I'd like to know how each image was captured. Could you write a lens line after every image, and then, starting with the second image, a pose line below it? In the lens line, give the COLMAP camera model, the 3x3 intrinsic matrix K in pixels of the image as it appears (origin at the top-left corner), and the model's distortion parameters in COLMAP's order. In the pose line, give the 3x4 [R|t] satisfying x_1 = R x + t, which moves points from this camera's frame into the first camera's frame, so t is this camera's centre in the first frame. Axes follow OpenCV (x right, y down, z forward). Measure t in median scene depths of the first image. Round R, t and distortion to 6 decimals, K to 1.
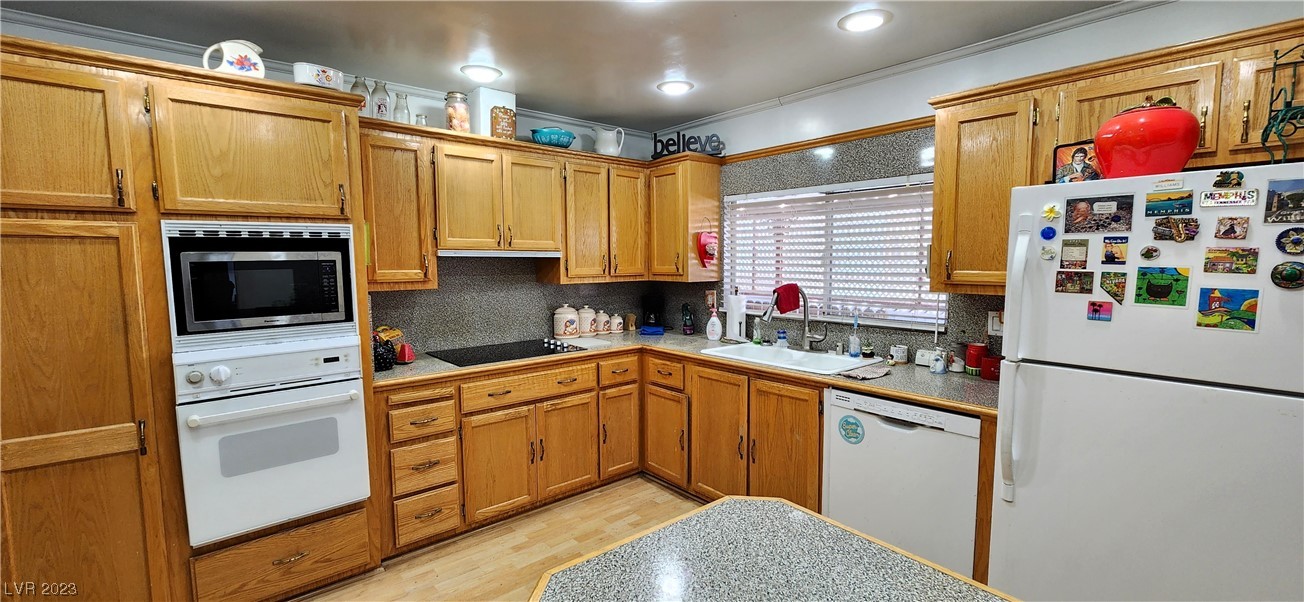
lens RADIAL K [[532.8, 0, 649.7], [0, 532.8, 305.4], [0, 0, 1]] dist [0.006124, -0.004427]
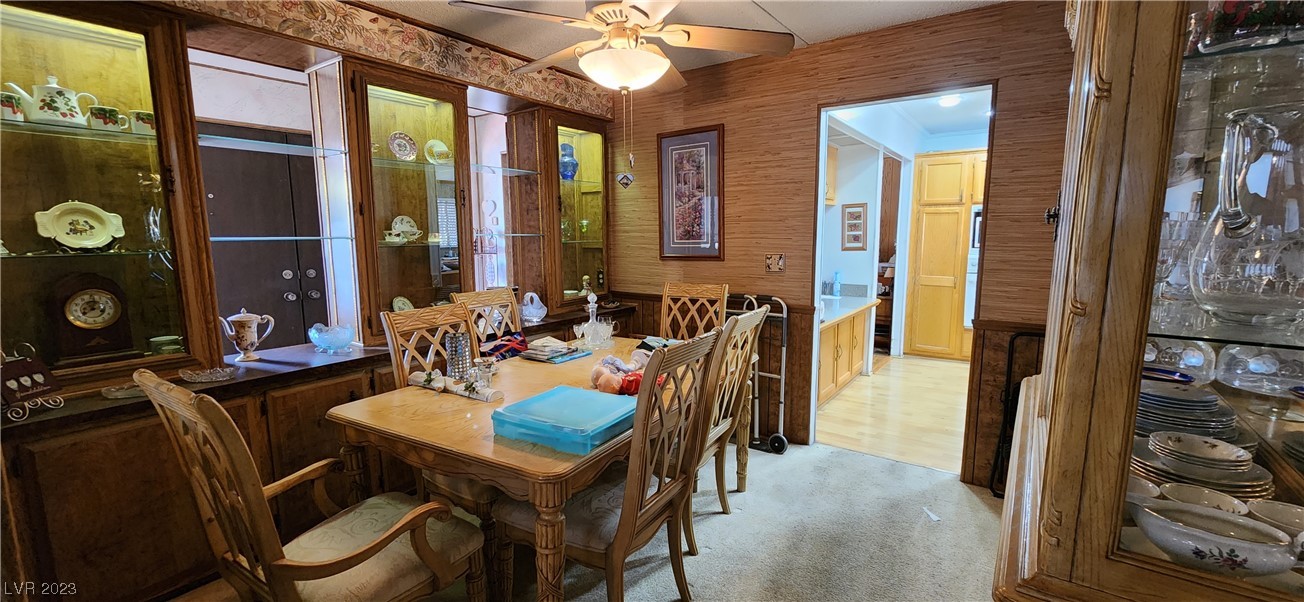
lens RADIAL K [[532.8, 0, 649.7], [0, 532.8, 305.4], [0, 0, 1]] dist [0.006124, -0.004427]
pose [[0.233902, 0.141311, -0.961936, 1.445240], [-0.085021, 0.988564, 0.124550, 0.151992], [0.968536, 0.052653, 0.243241, -1.285656]]
